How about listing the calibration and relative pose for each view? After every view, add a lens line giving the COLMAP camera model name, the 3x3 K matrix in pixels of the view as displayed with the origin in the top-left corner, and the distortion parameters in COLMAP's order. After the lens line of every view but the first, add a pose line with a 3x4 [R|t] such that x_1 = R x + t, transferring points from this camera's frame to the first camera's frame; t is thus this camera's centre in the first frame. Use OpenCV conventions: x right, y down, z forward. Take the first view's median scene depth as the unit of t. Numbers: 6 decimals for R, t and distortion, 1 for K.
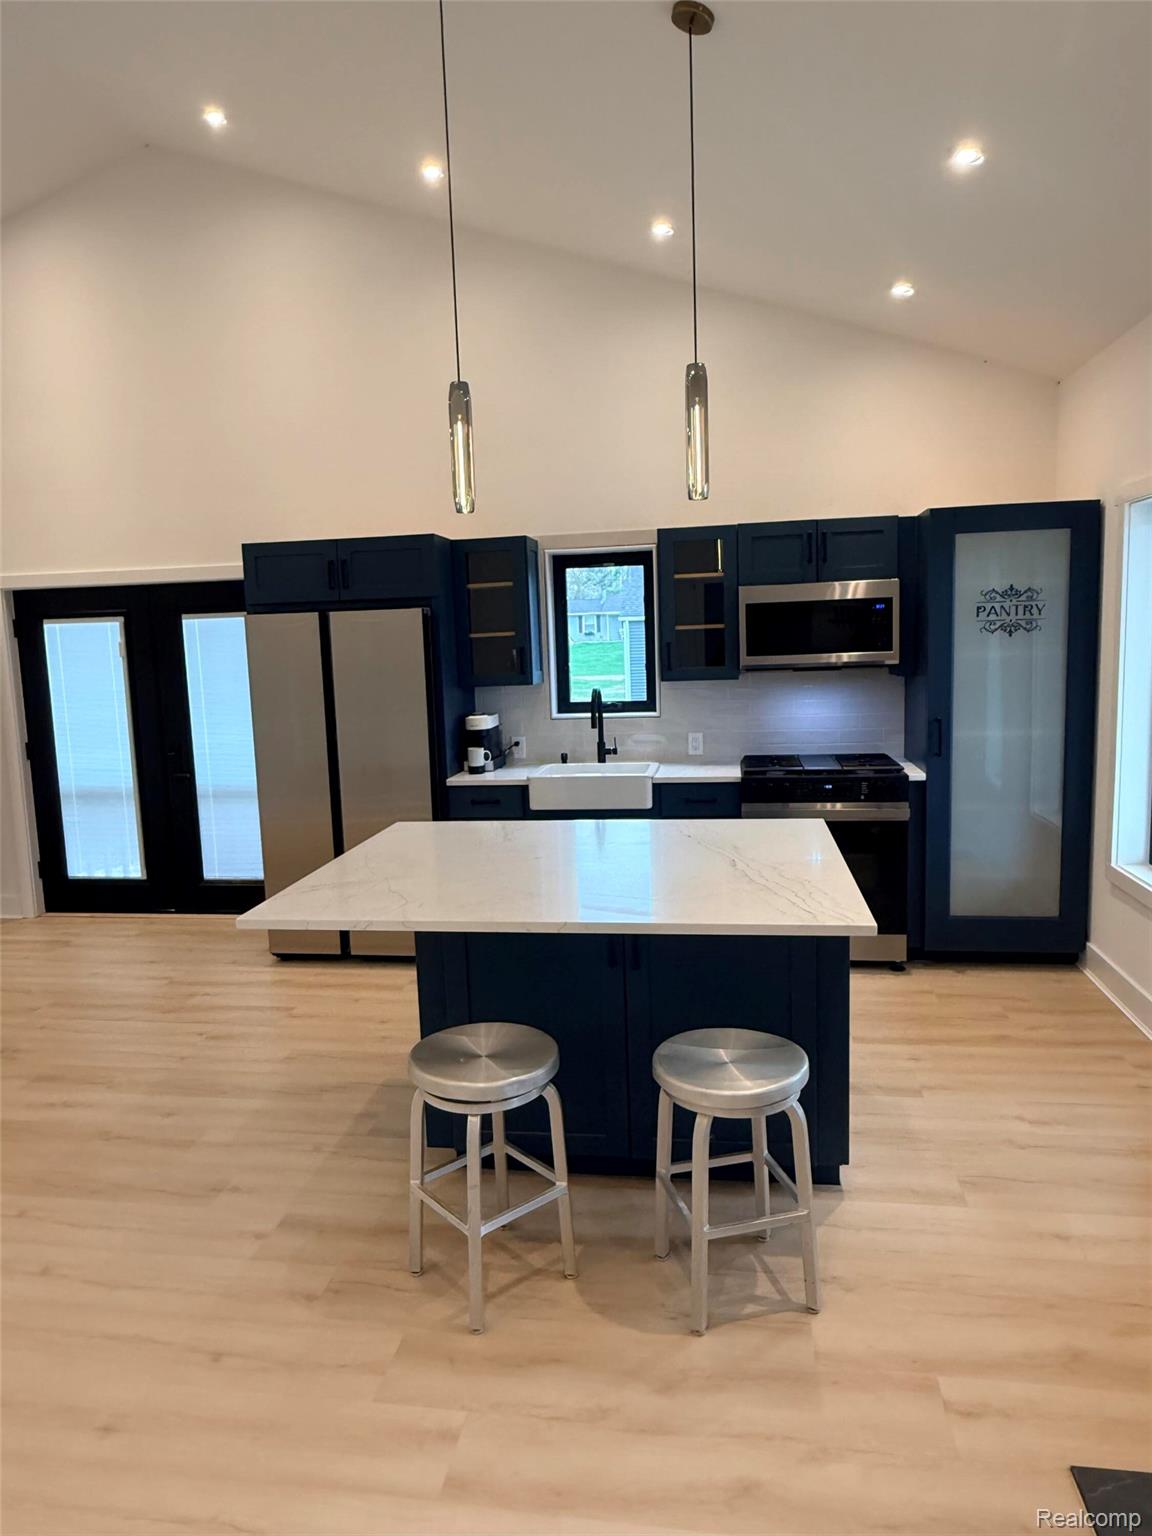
lens RADIAL K [[987.9, 0, 580.0], [0, 987.9, 769.4], [0, 0, 1]] dist [-0.003770, 0.001457]
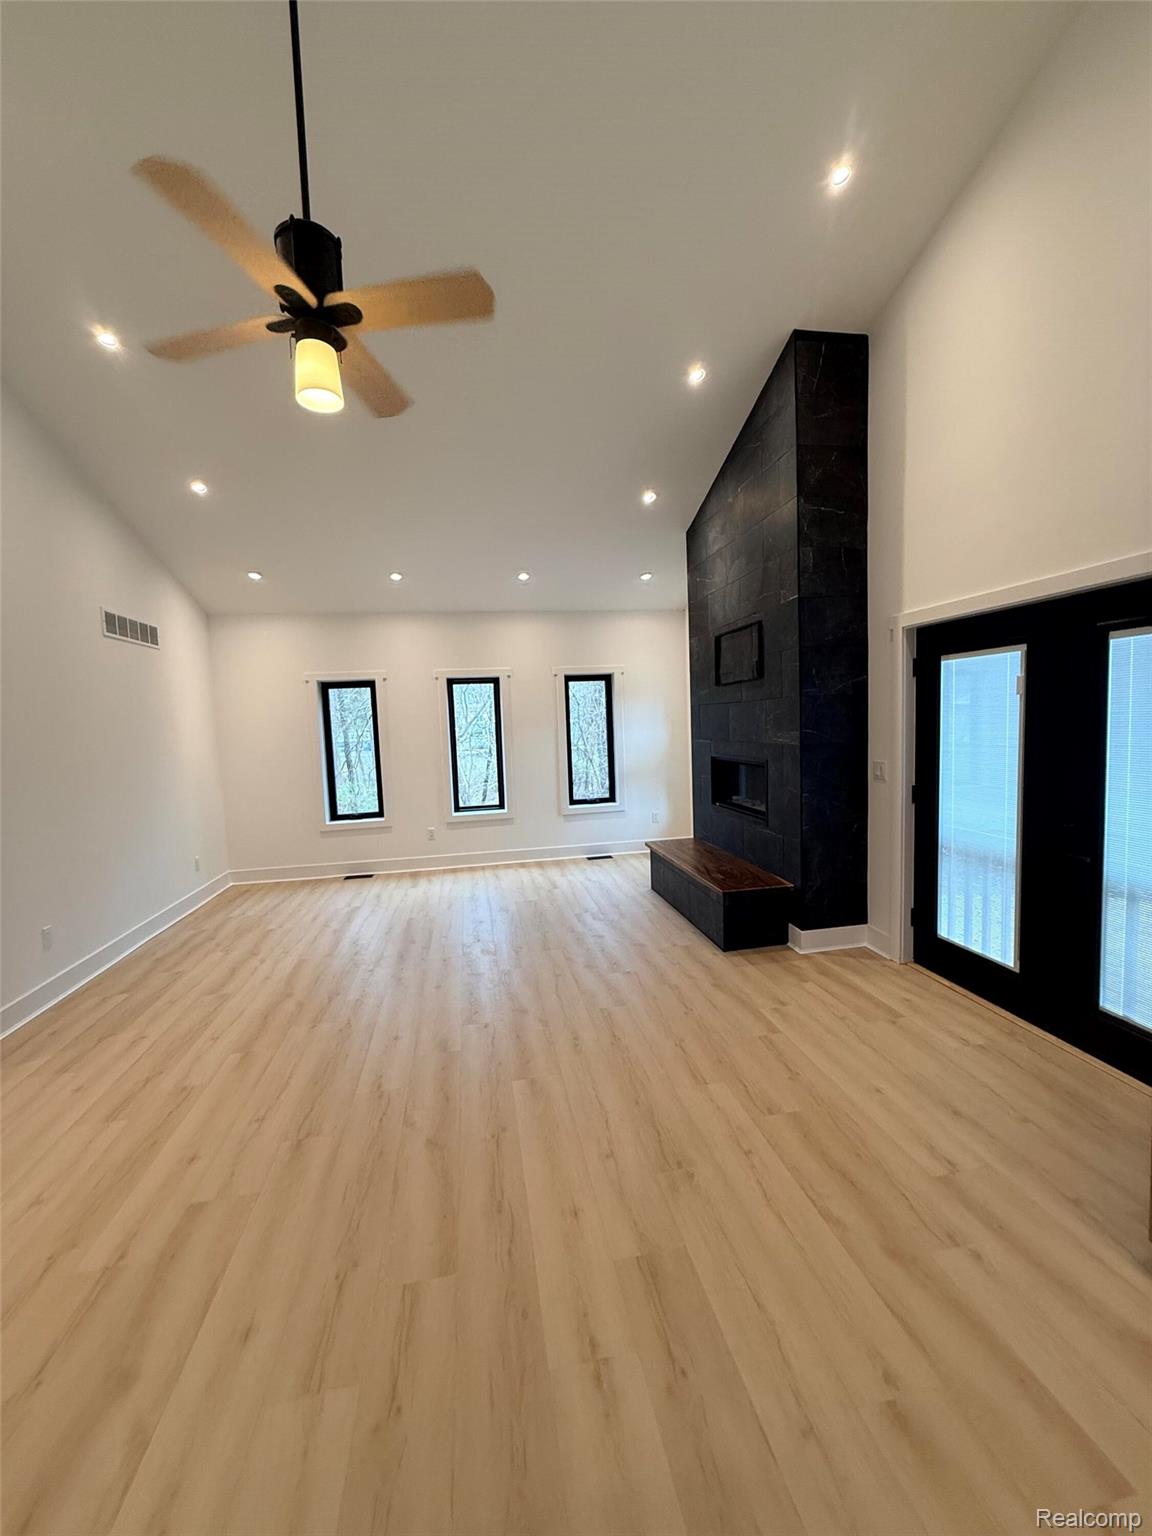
lens RADIAL K [[613.0, 0, 576.9], [0, 613.0, 764.6], [0, 0, 1]] dist [-0.000242, -0.000402]
pose [[0.328115, 0.087862, -0.940543, -0.140203], [-0.101036, 0.993218, 0.057536, -0.063936], [0.939219, 0.076150, 0.334767, 0.641053]]
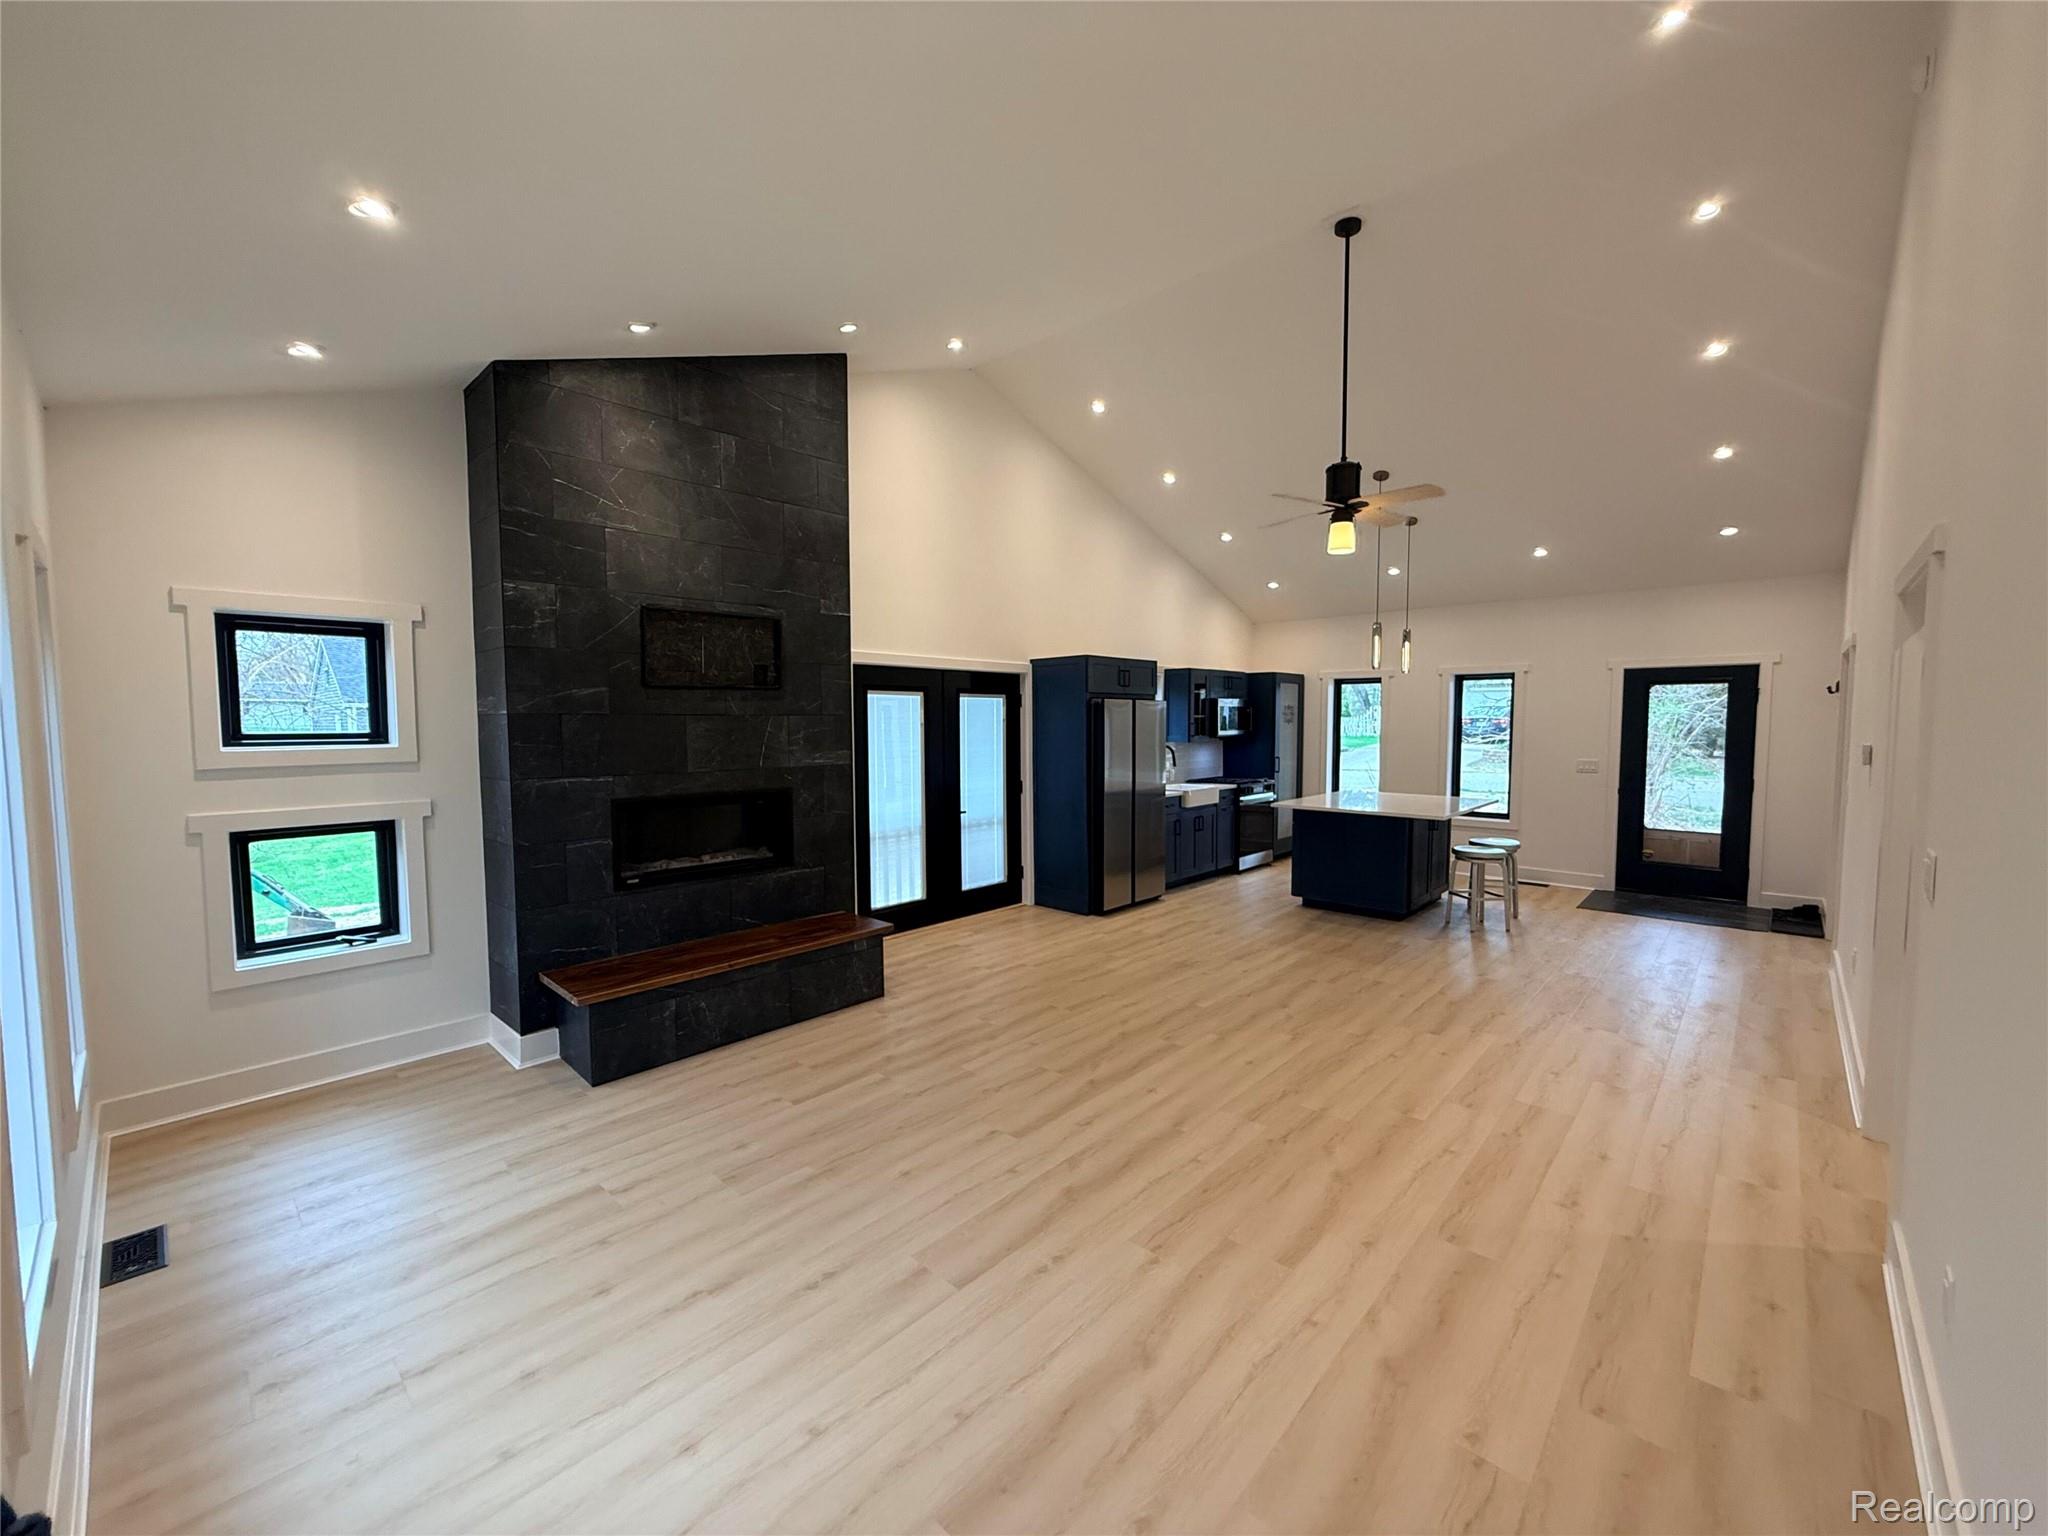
lens RADIAL K [[817.4, 0, 1017.5], [0, 817.4, 765.3], [0, 0, 1]] dist [-0.000242, -0.000402]
pose [[0.558862, -0.013757, 0.829146, -1.633717], [0.095413, 0.994289, -0.047814, 0.003876], [-0.823753, 0.105833, 0.556983, 0.399107]]
